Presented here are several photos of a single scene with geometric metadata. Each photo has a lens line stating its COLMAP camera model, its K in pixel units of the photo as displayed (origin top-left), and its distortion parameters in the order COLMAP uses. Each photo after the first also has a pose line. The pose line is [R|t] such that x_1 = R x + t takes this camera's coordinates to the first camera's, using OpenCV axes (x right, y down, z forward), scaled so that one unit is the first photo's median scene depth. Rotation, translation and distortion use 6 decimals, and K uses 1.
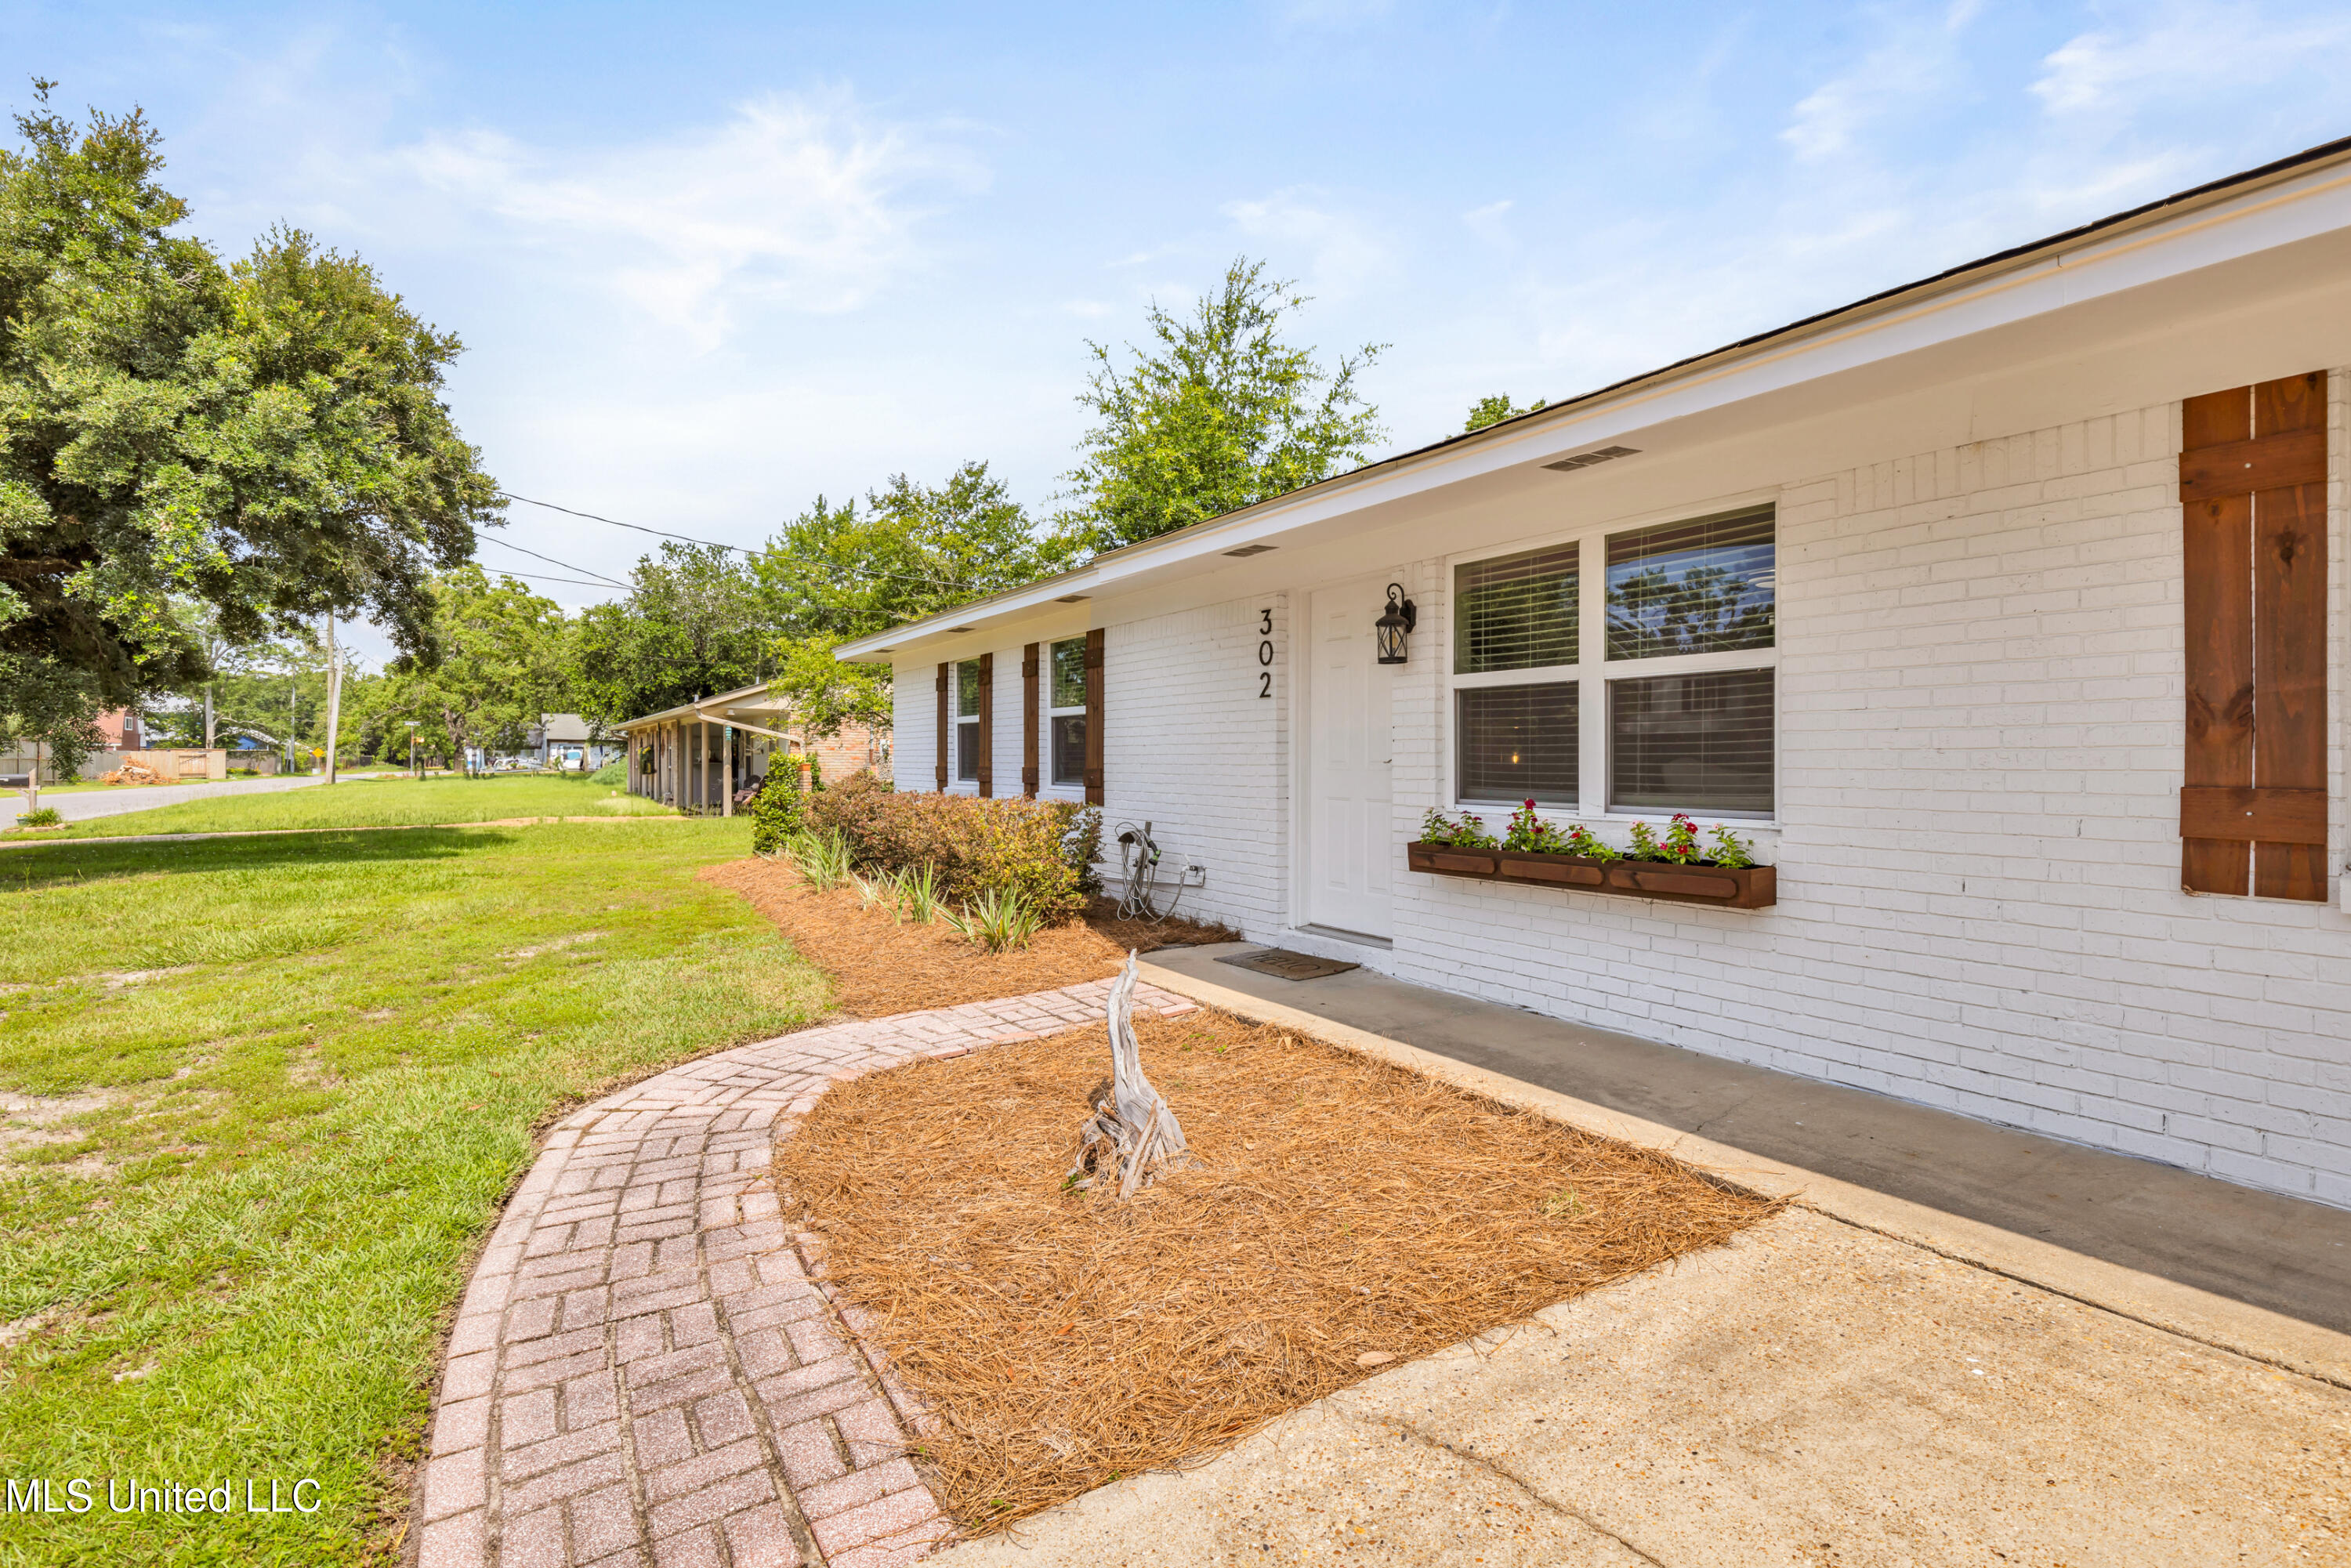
lens RADIAL K [[1136.4, 0, 1193.6], [0, 1136.4, 761.6], [0, 0, 1]] dist [-0.016299, 0.000746]
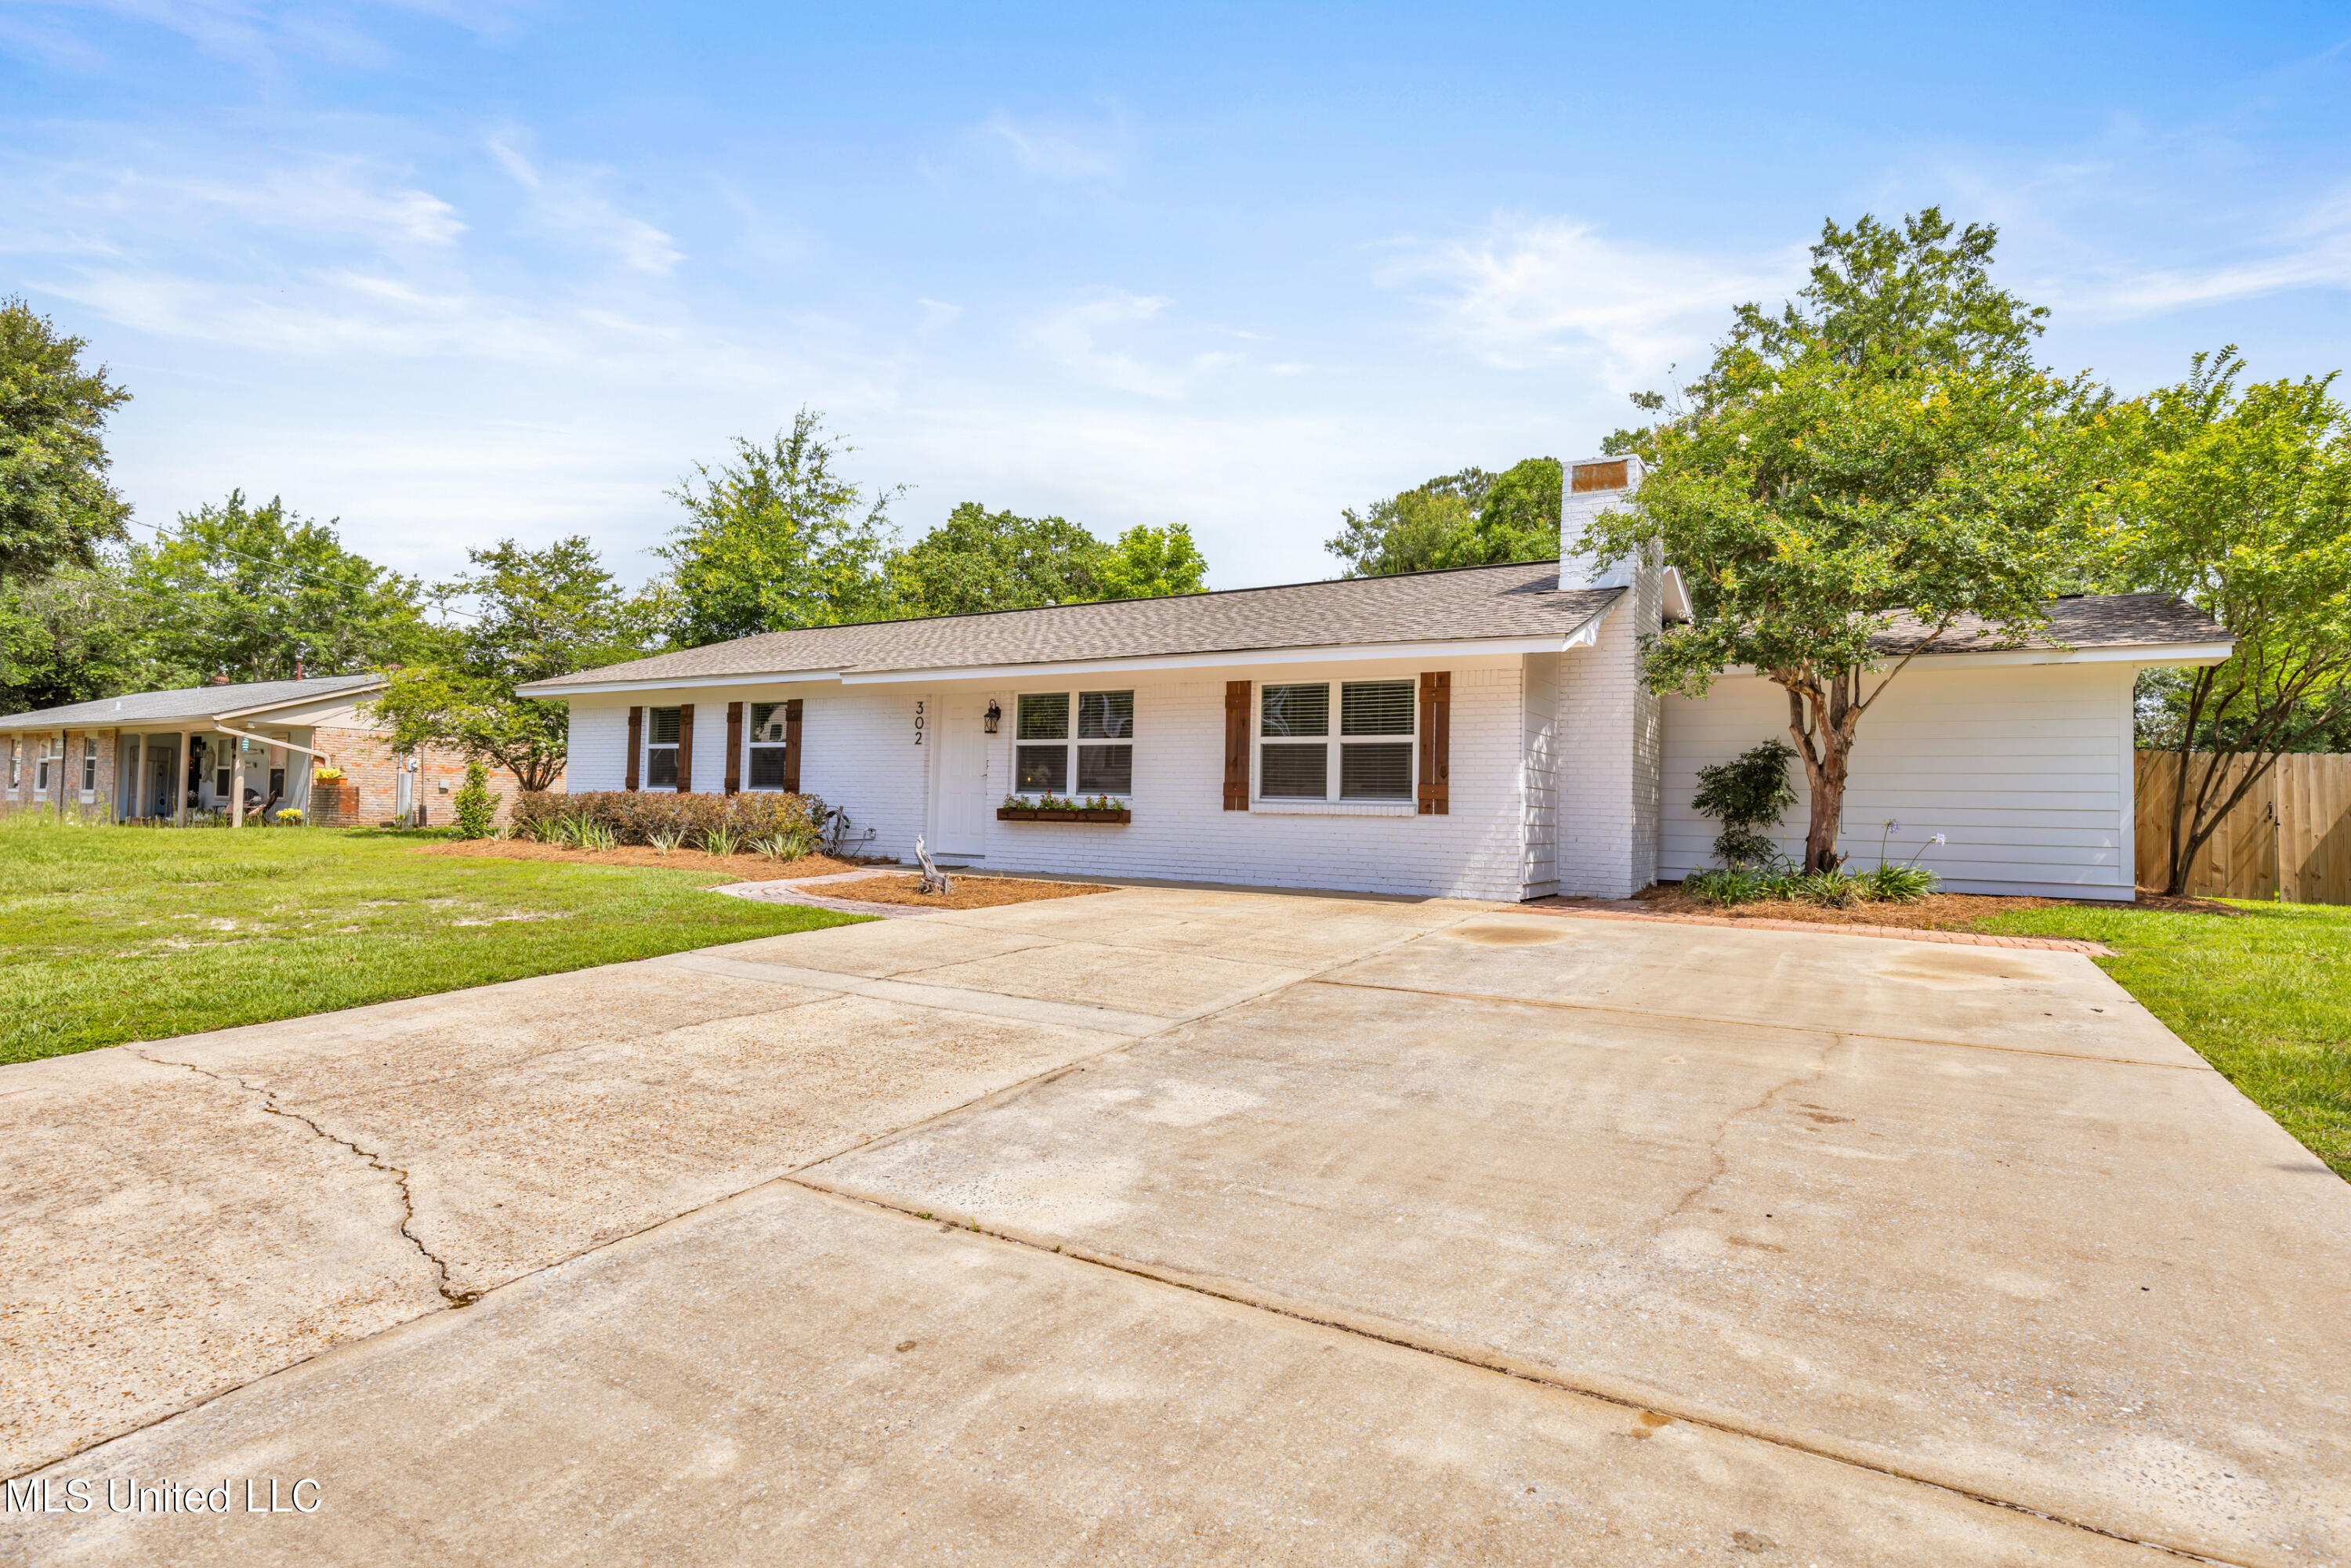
lens RADIAL K [[1136.4, 0, 1218.3], [0, 1136.4, 801.1], [0, 0, 1]] dist [-0.016299, 0.000746]
pose [[0.874668, 0.026268, 0.484010, -0.282462], [-0.022764, 0.999655, -0.013116, 0.037973], [-0.484187, 0.000454, 0.874964, -0.664344]]
